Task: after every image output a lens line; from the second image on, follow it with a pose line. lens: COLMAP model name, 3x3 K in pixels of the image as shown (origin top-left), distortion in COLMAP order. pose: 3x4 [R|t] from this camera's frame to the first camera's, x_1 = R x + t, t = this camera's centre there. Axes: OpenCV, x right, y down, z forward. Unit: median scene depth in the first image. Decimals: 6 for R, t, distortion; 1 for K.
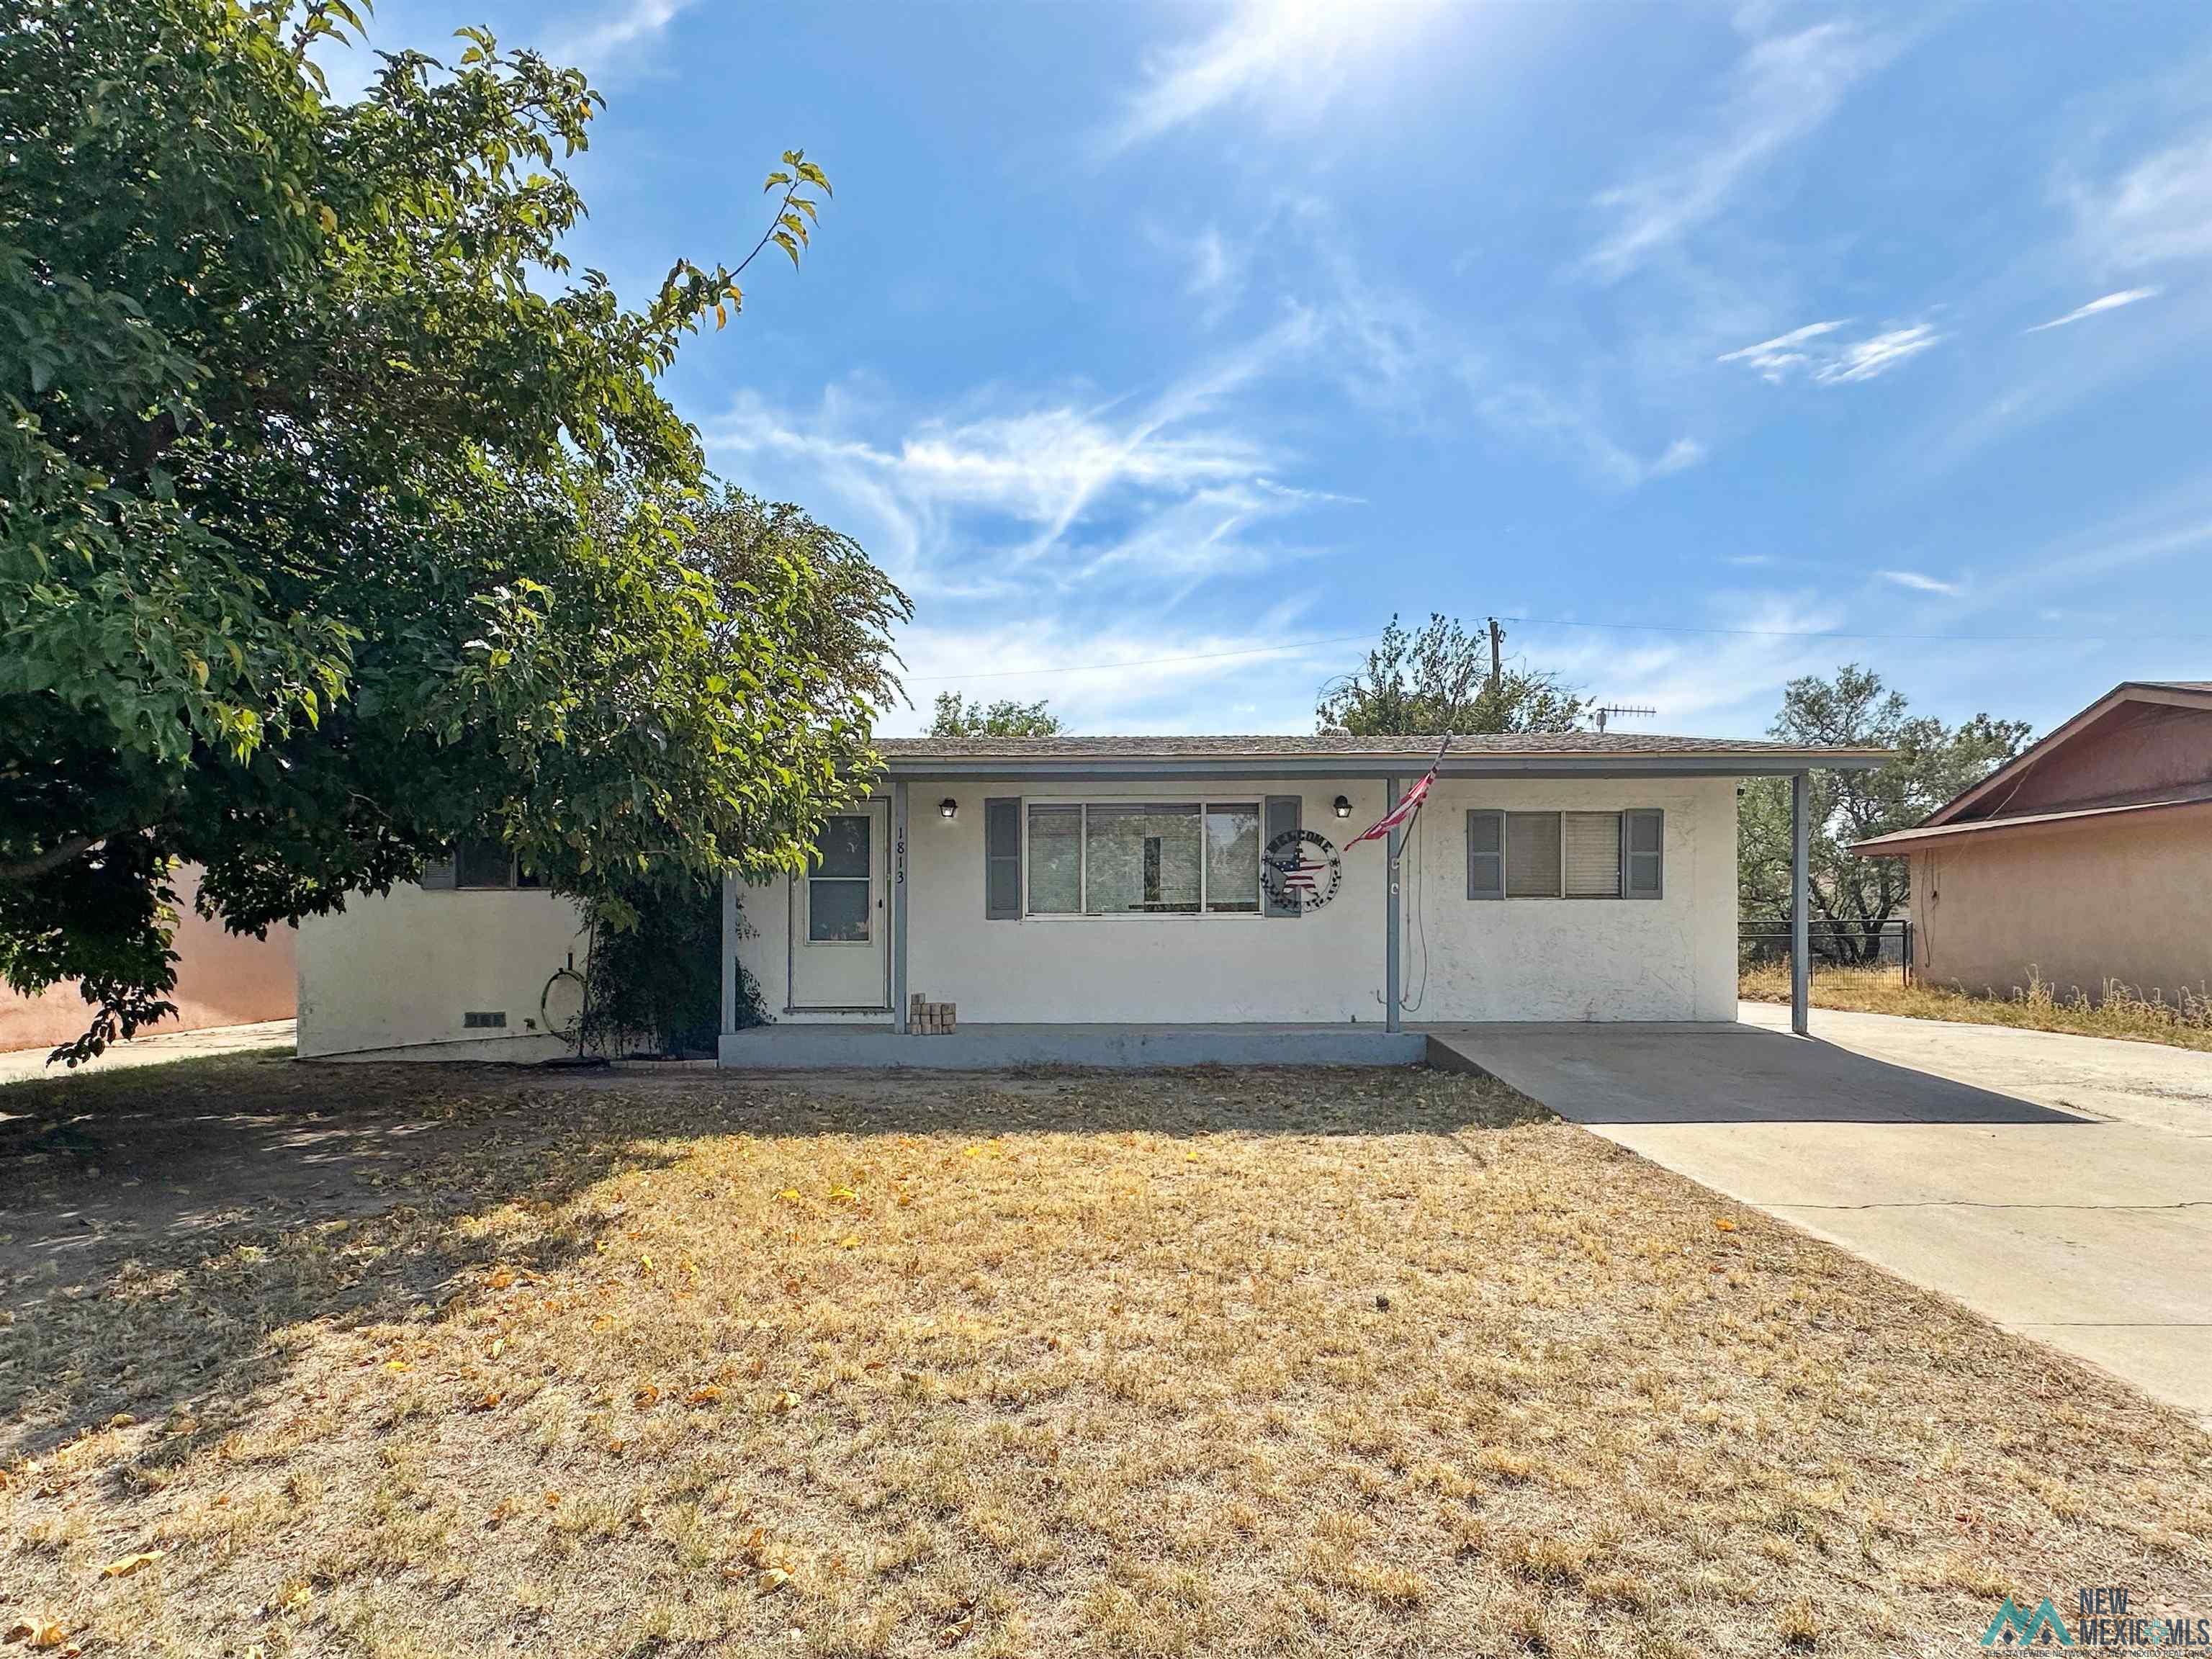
lens RADIAL K [[1064.6, 0, 1106.3], [0, 1064.6, 933.0], [0, 0, 1]] dist [0.001648, 0.000479]
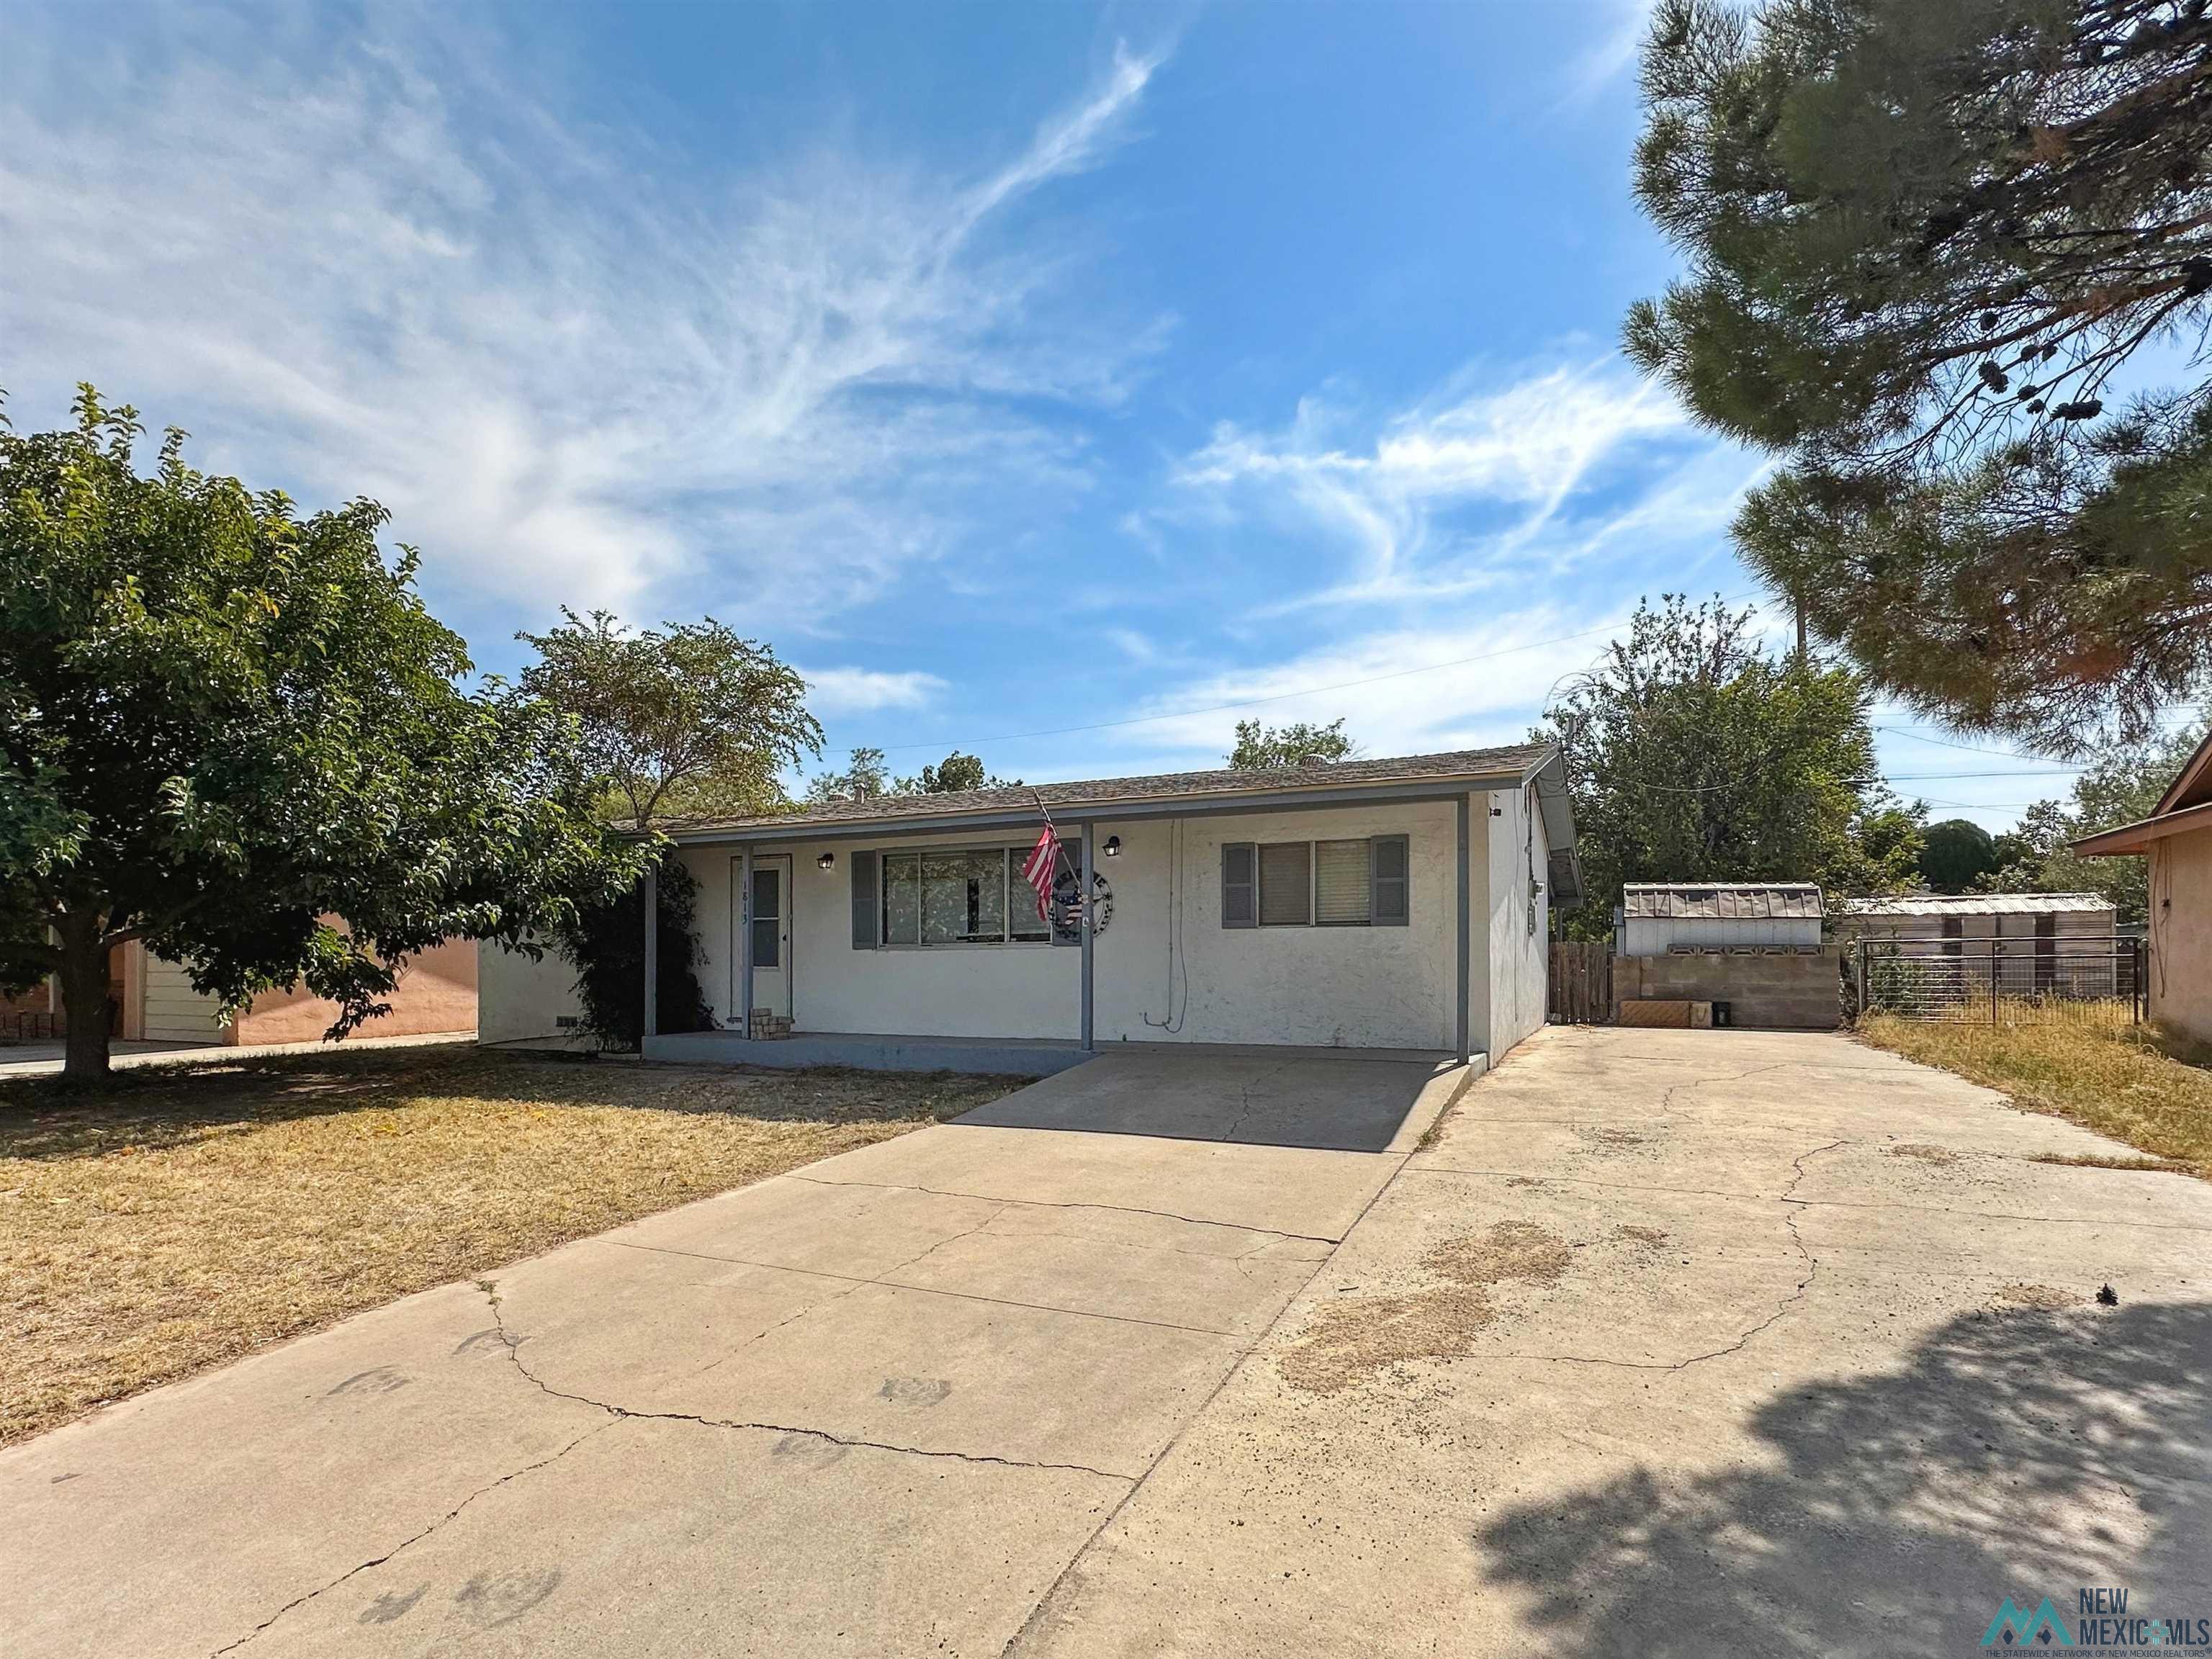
lens RADIAL K [[1104.9, 0, 1093.9], [0, 1104.9, 885.4], [0, 0, 1]] dist [-0.001305, 0.000902]
pose [[0.910049, -0.028811, -0.413498, 0.677072], [0.002697, 0.997972, -0.063598, -0.004506], [0.414491, 0.056762, 0.908281, -0.053587]]
